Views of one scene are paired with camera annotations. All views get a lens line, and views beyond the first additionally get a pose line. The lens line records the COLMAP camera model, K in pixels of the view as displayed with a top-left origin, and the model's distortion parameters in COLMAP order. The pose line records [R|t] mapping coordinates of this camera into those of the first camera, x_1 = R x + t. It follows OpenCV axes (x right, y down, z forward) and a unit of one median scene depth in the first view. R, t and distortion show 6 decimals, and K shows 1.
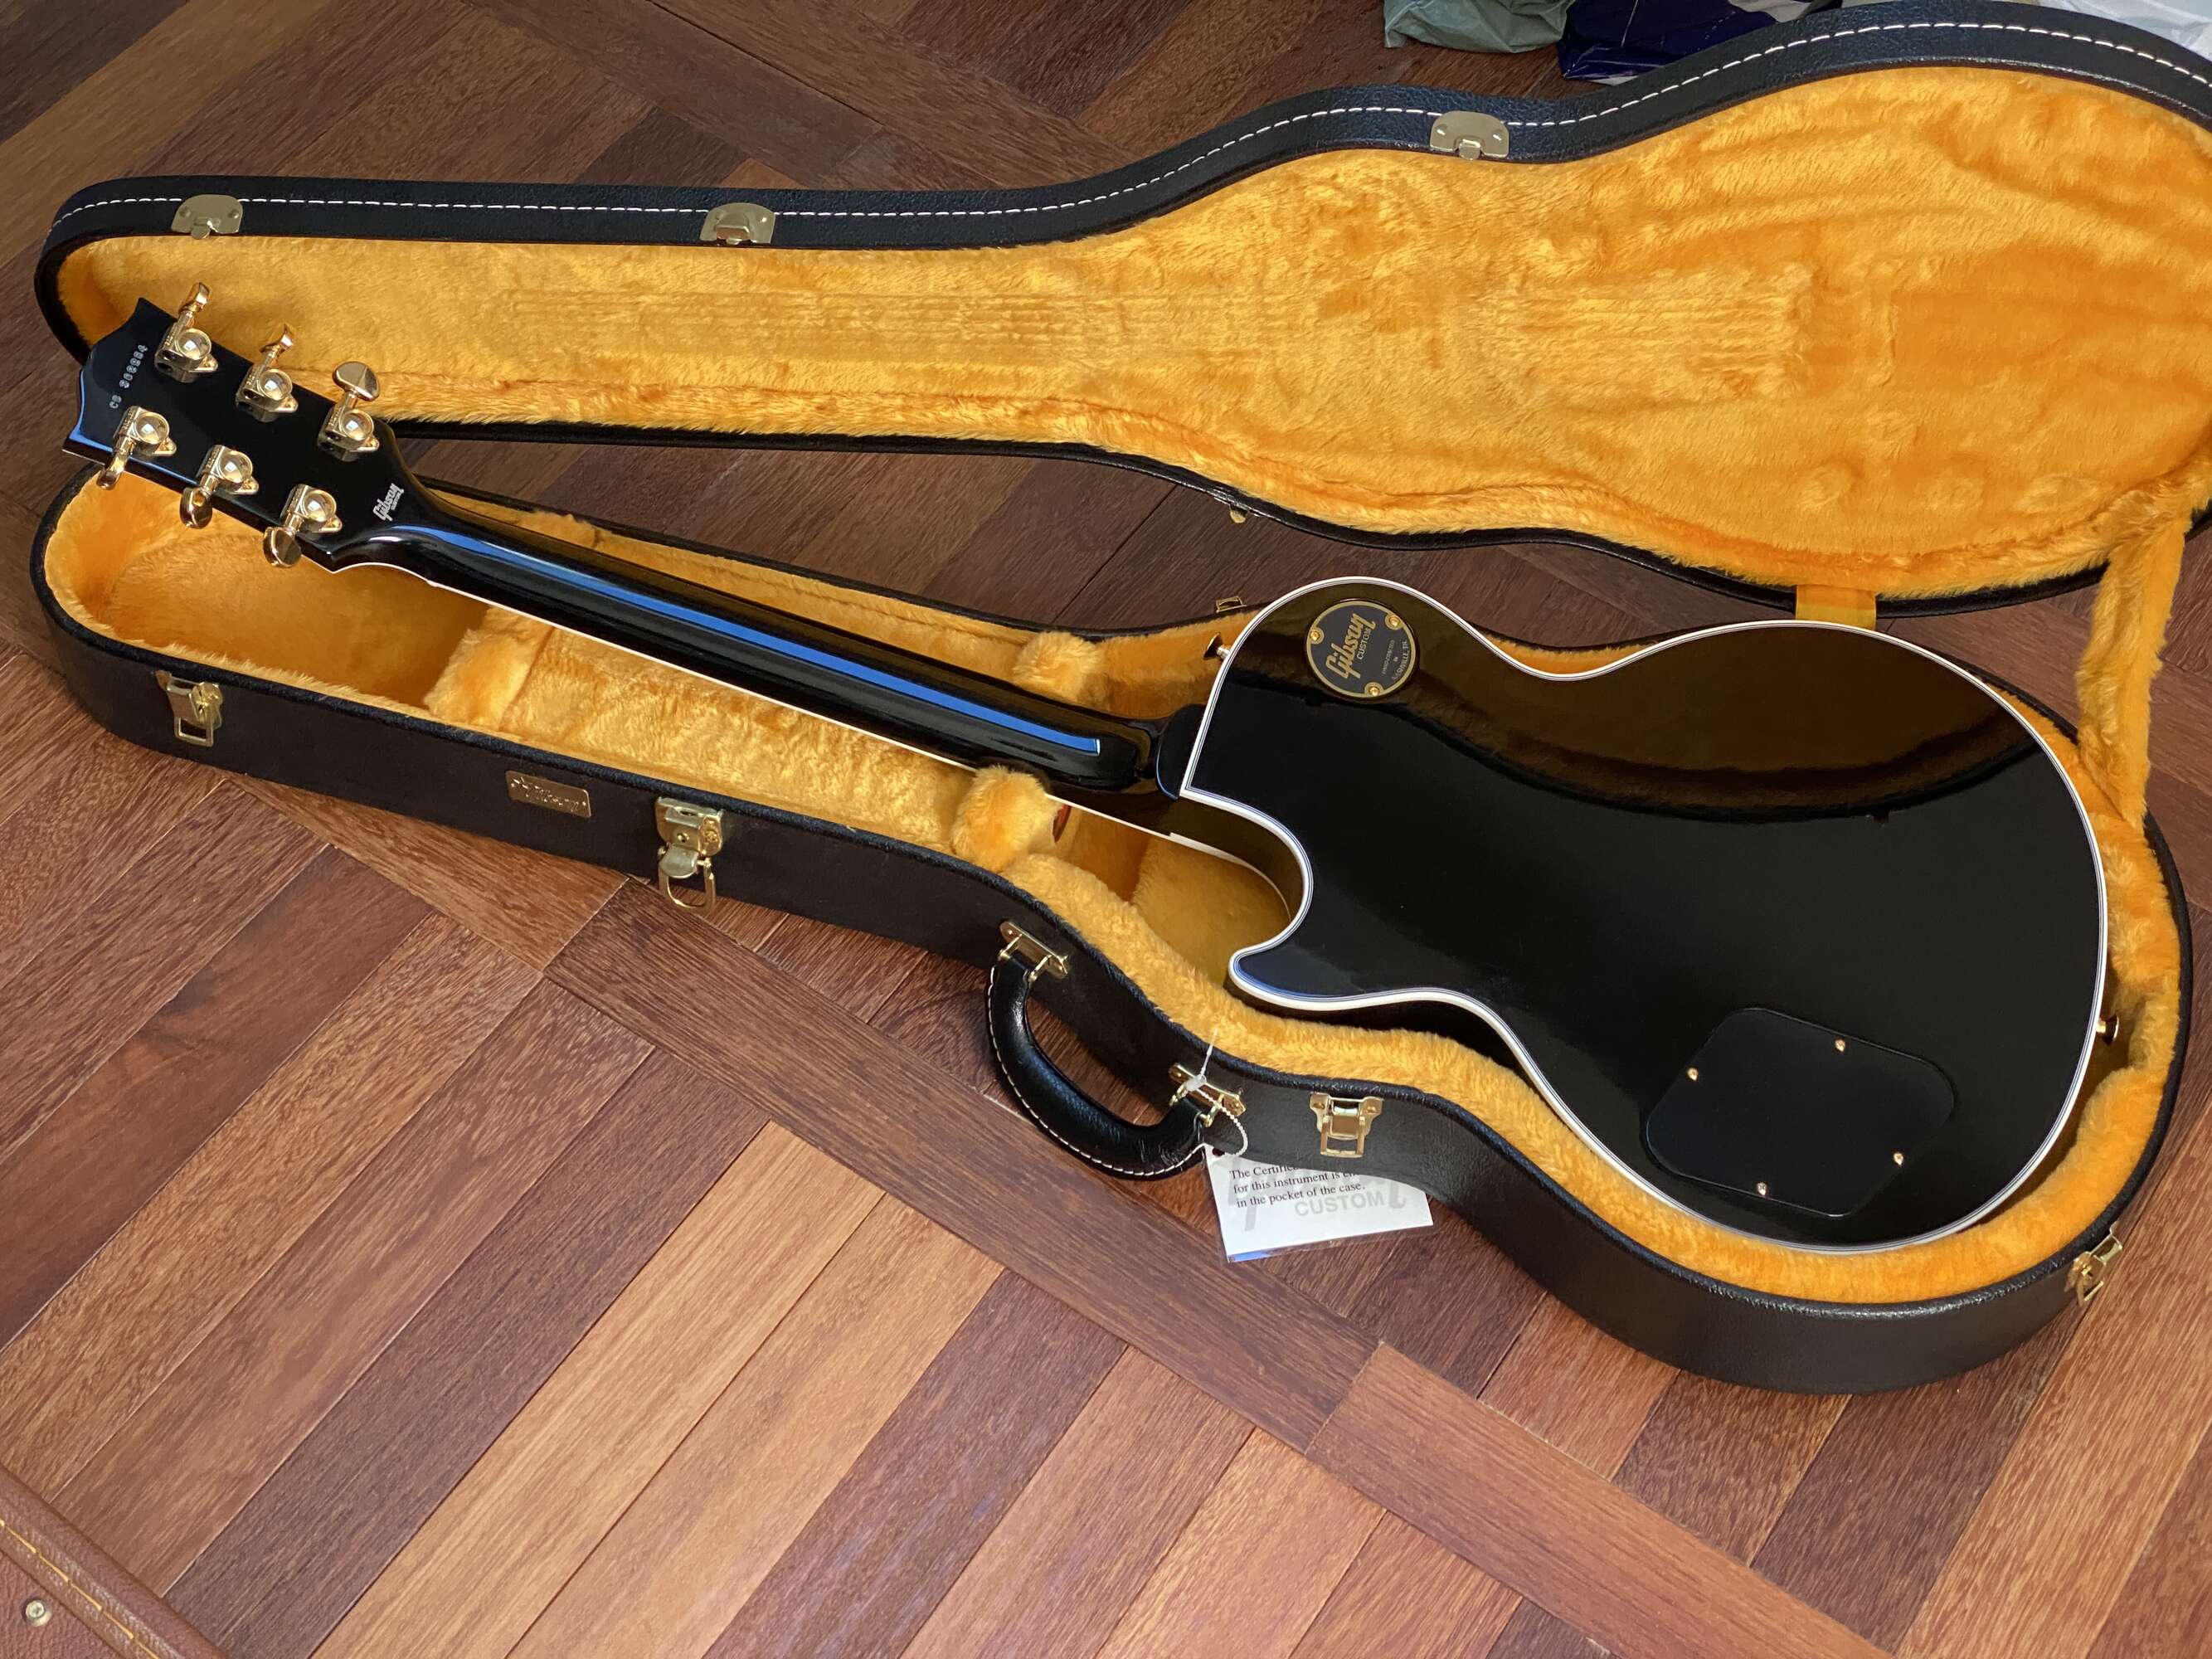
lens RADIAL K [[3211.0, 0, 1106.0], [0, 3211.0, 829.5], [0, 0, 1]] dist [0.119443, -0.051322]
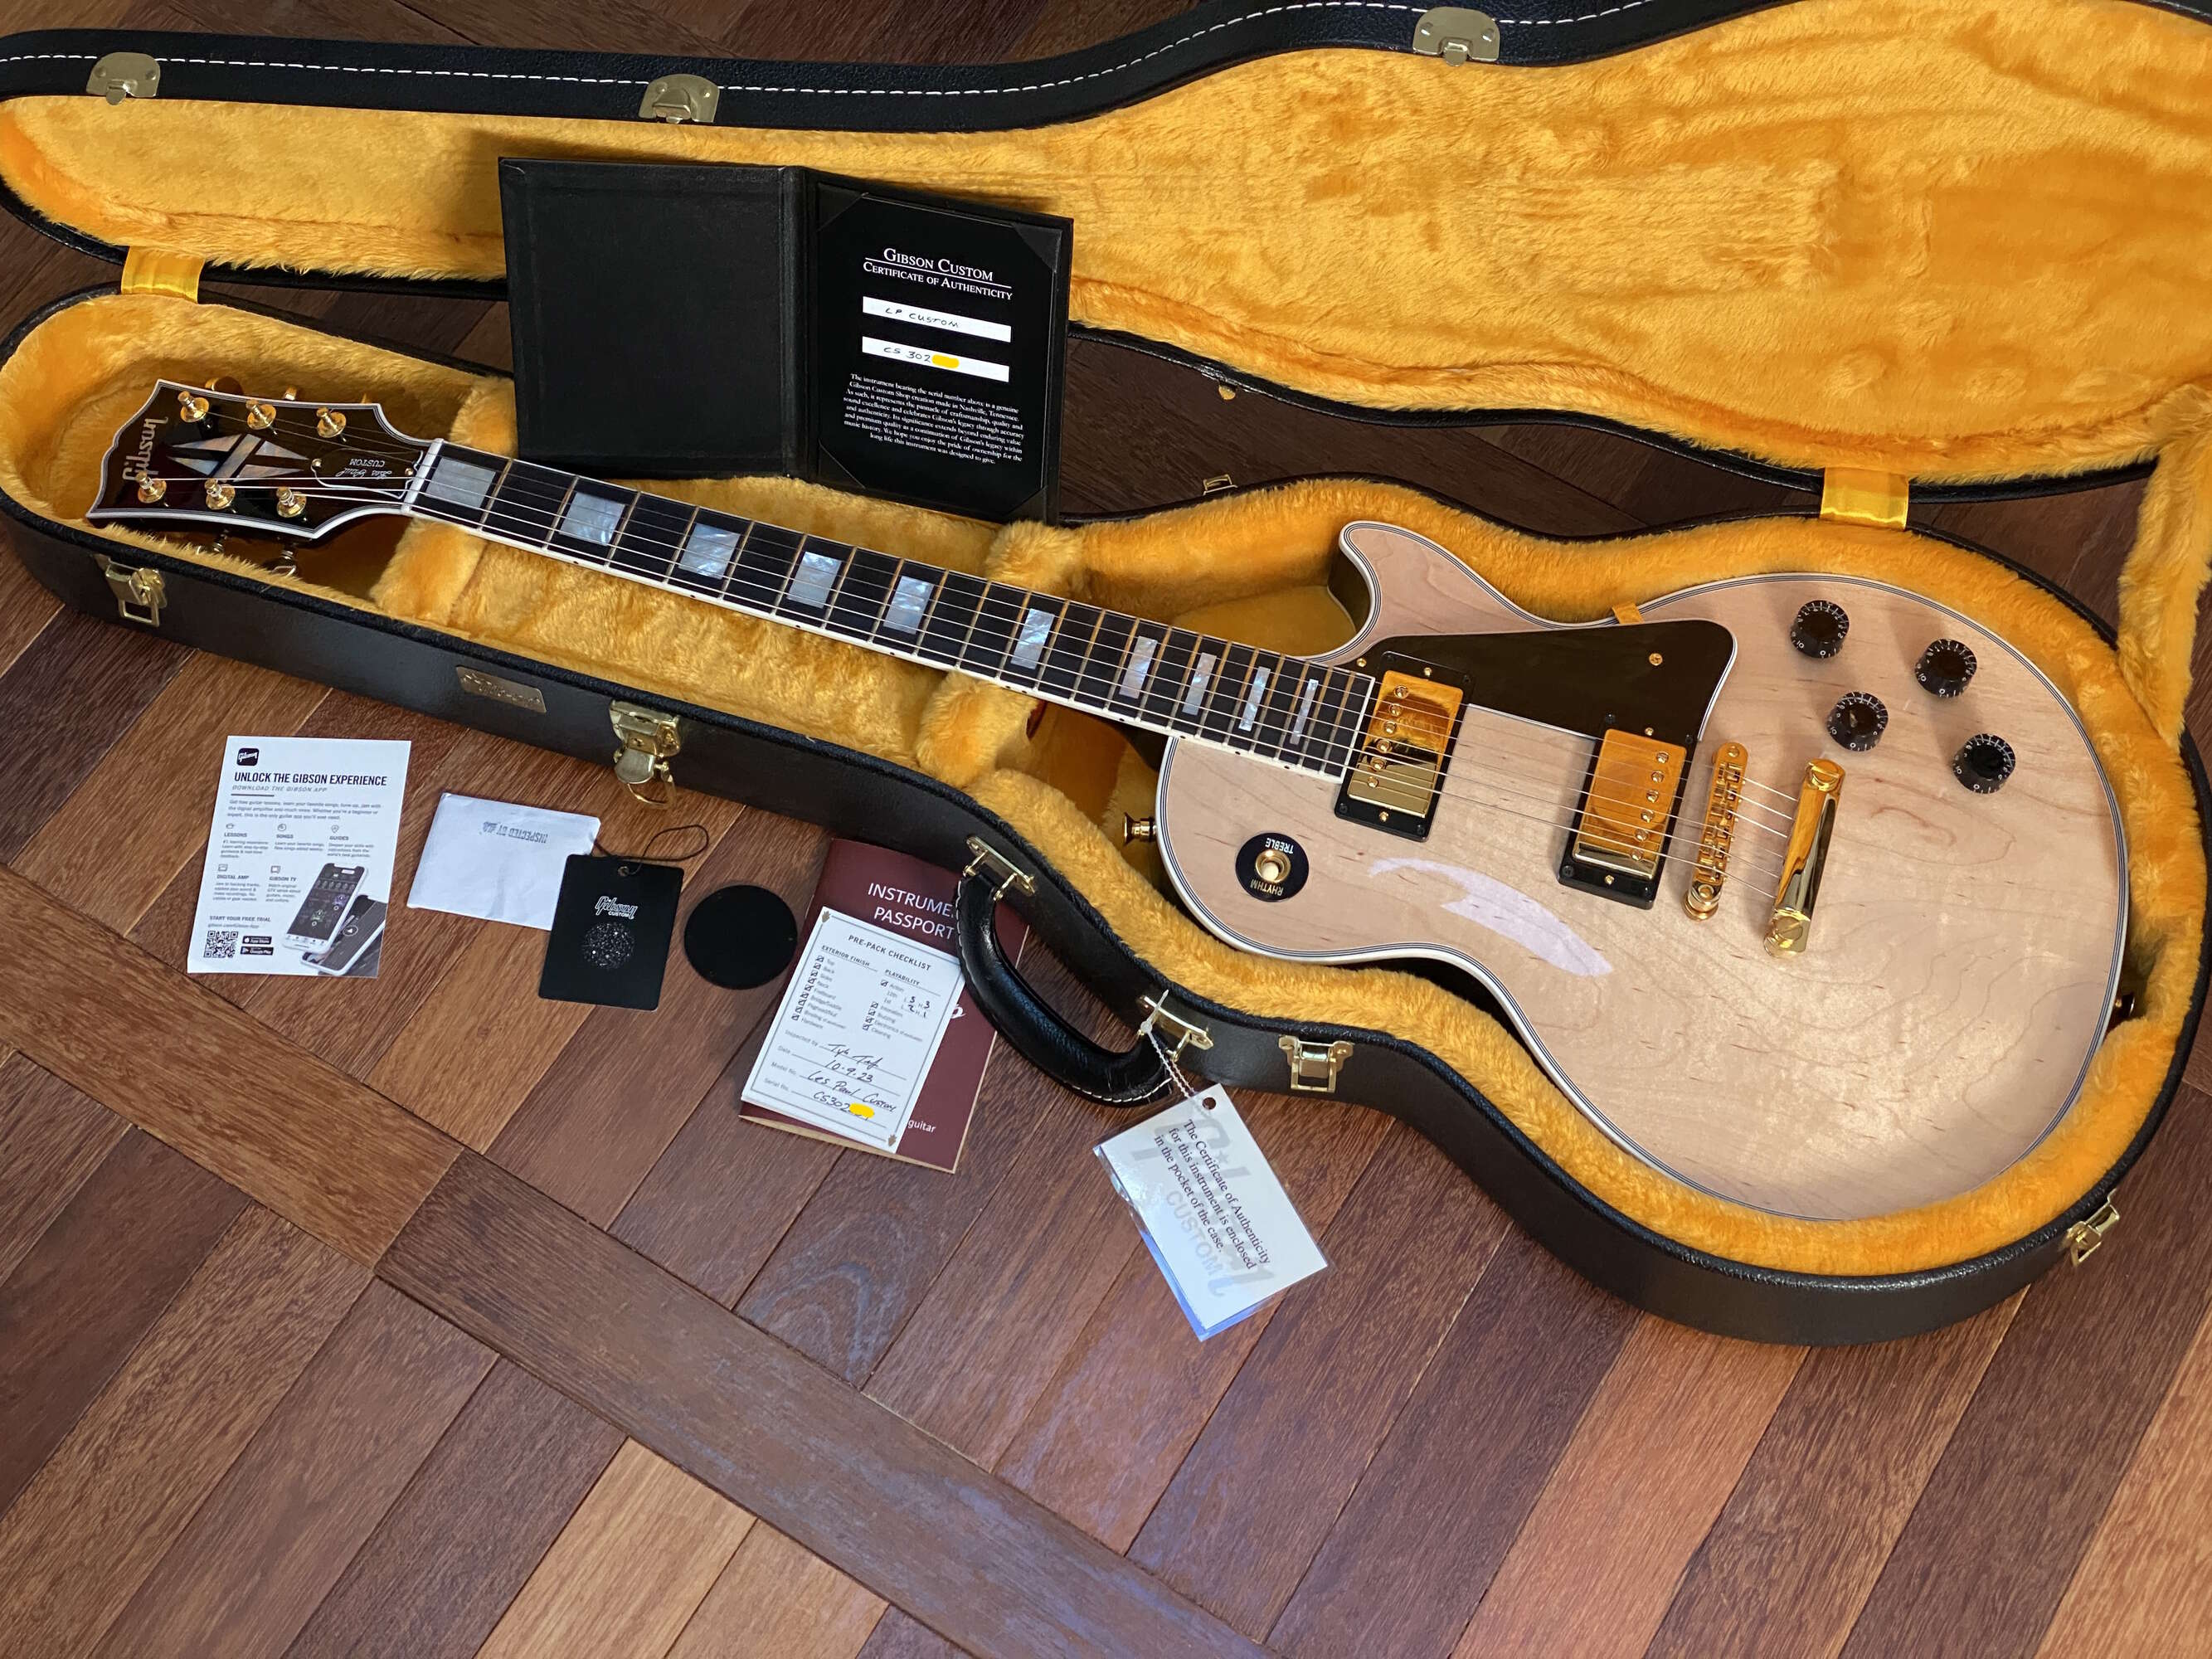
lens RADIAL K [[3215.7, 0, 1106.0], [0, 3215.7, 829.5], [0, 0, 1]] dist [0.117168, -0.089657]
pose [[0.998975, 0.012077, -0.043617, 0.051569], [-0.005534, 0.989104, 0.147113, -0.116885], [0.044918, -0.146721, 0.988158, 0.052408]]
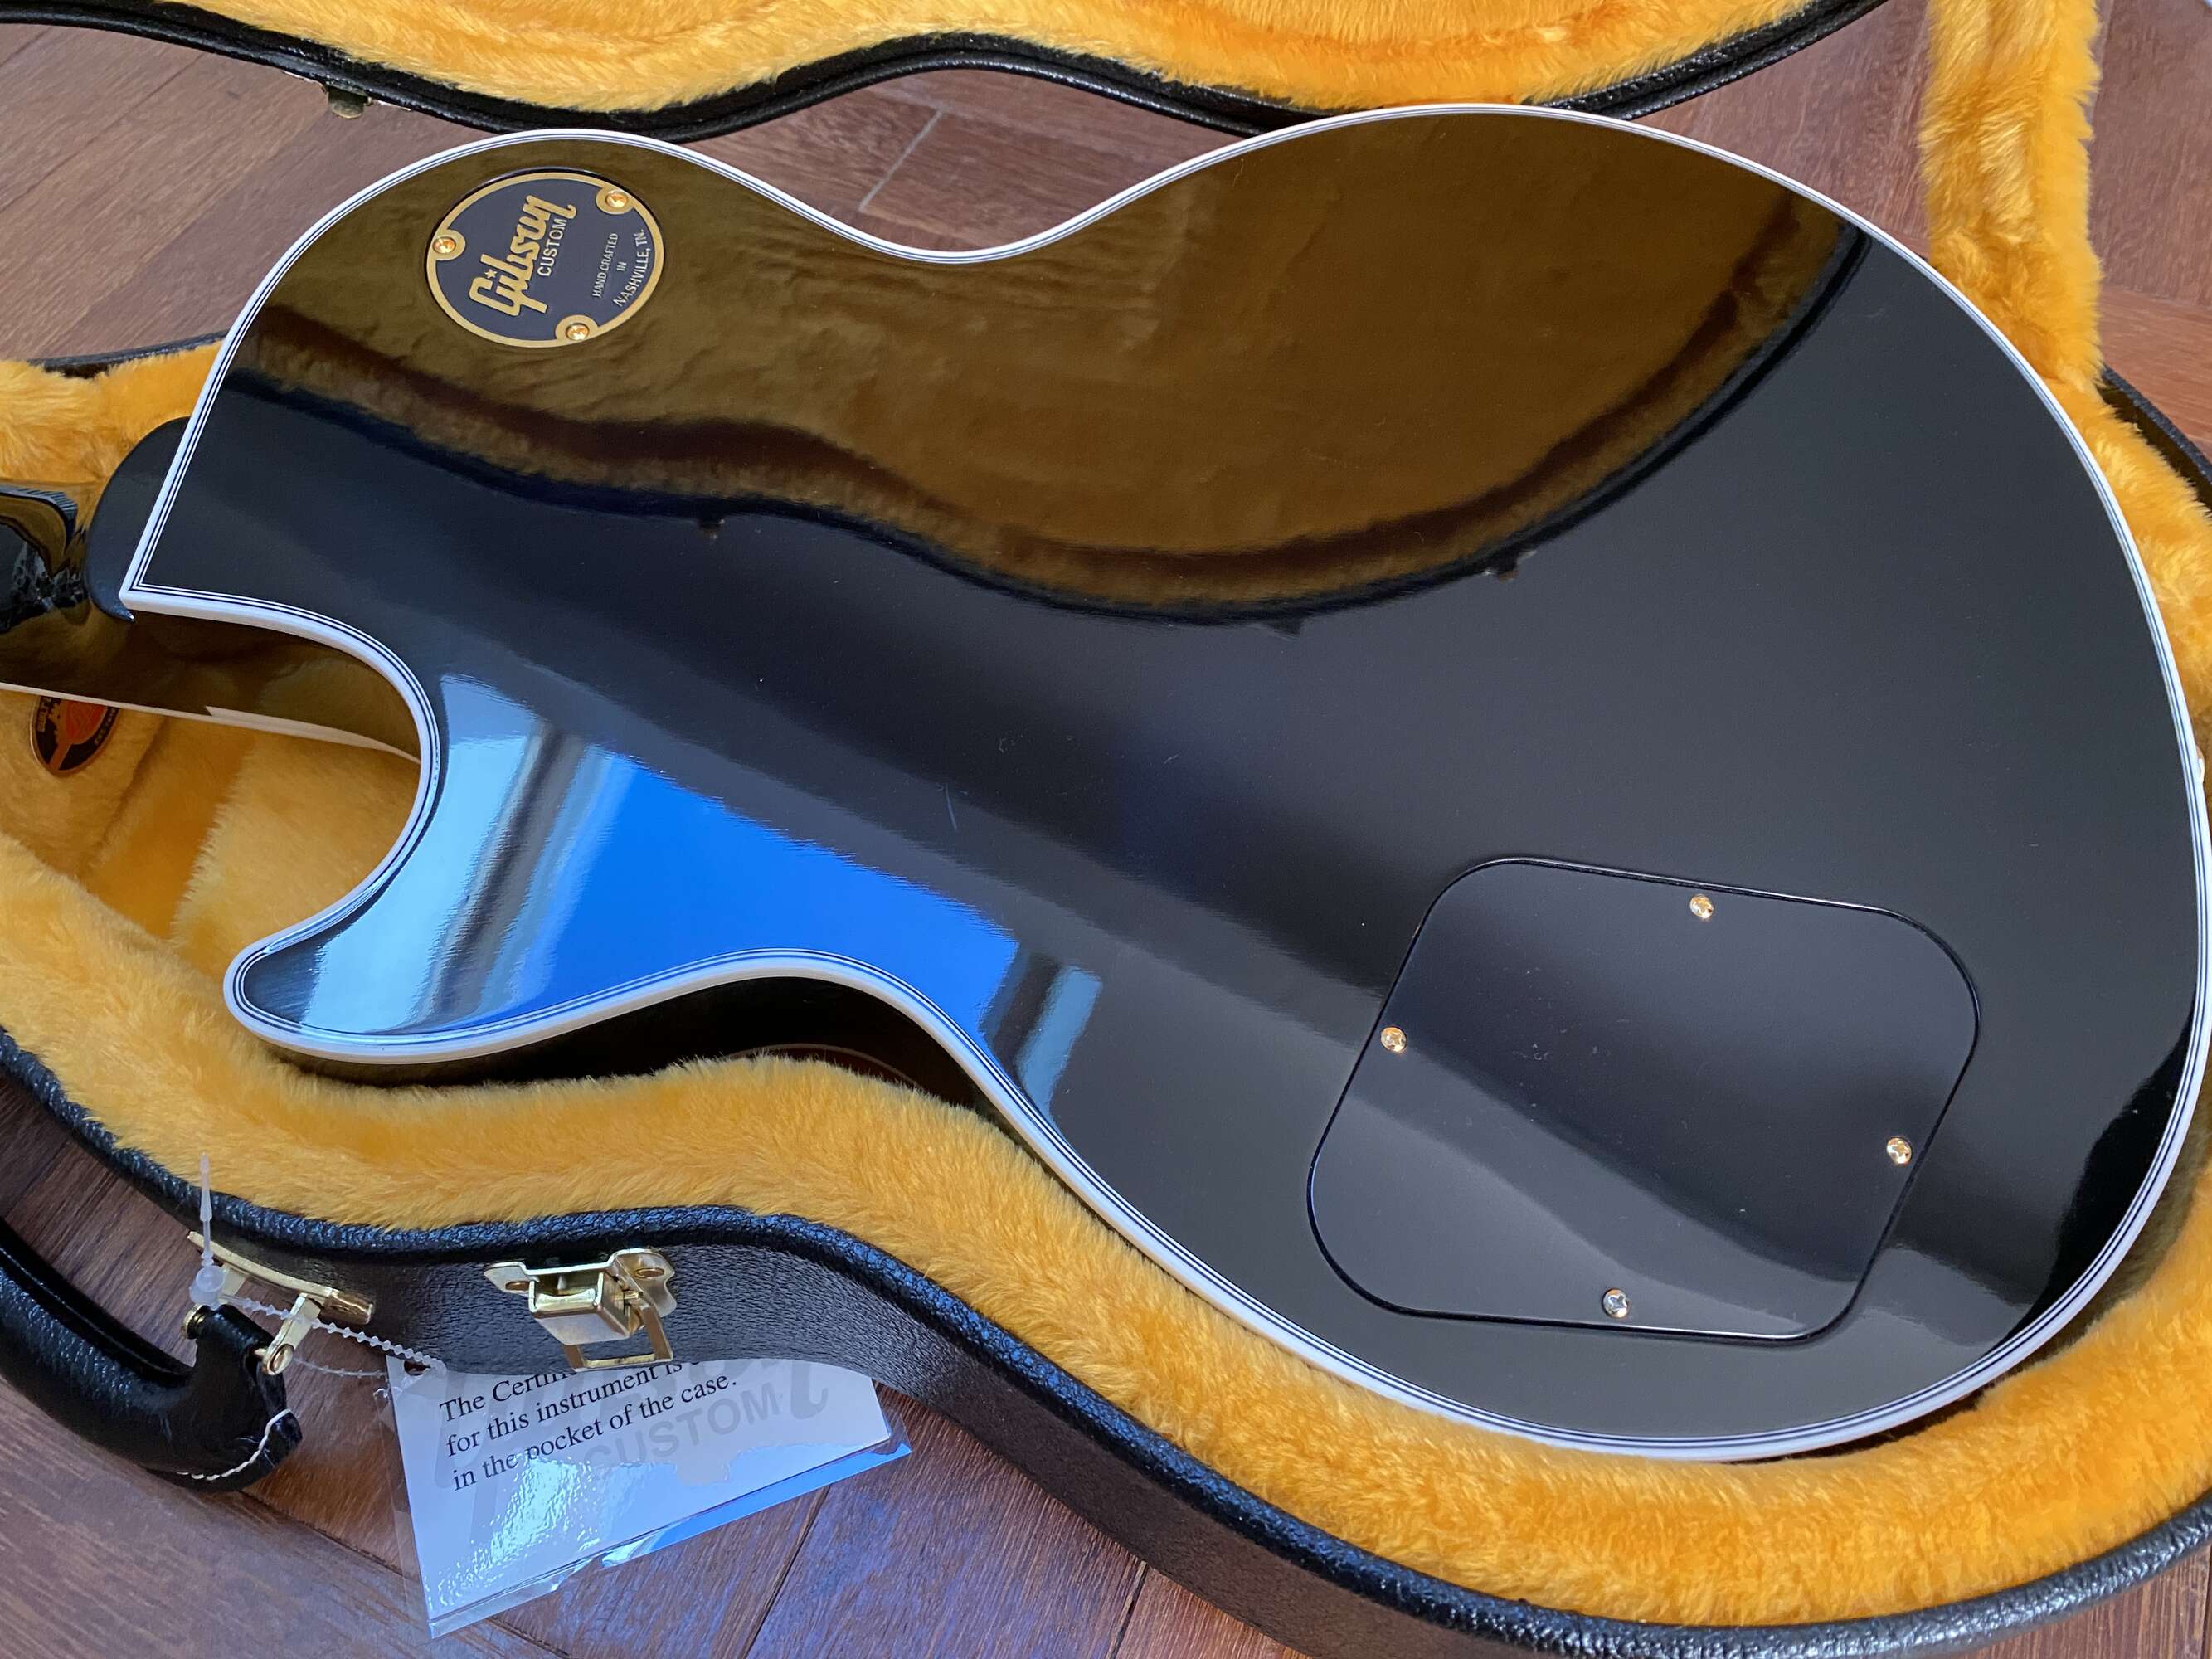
lens RADIAL K [[1570.1, 0, 1106.7], [0, 1570.1, 898.4], [0, 0, 1]] dist [-0.016492, 0.009331]
pose [[0.980786, -0.179218, 0.077067, 0.128958], [0.174056, 0.982301, 0.069210, 0.036143], [-0.088107, -0.054466, 0.994621, 0.777434]]
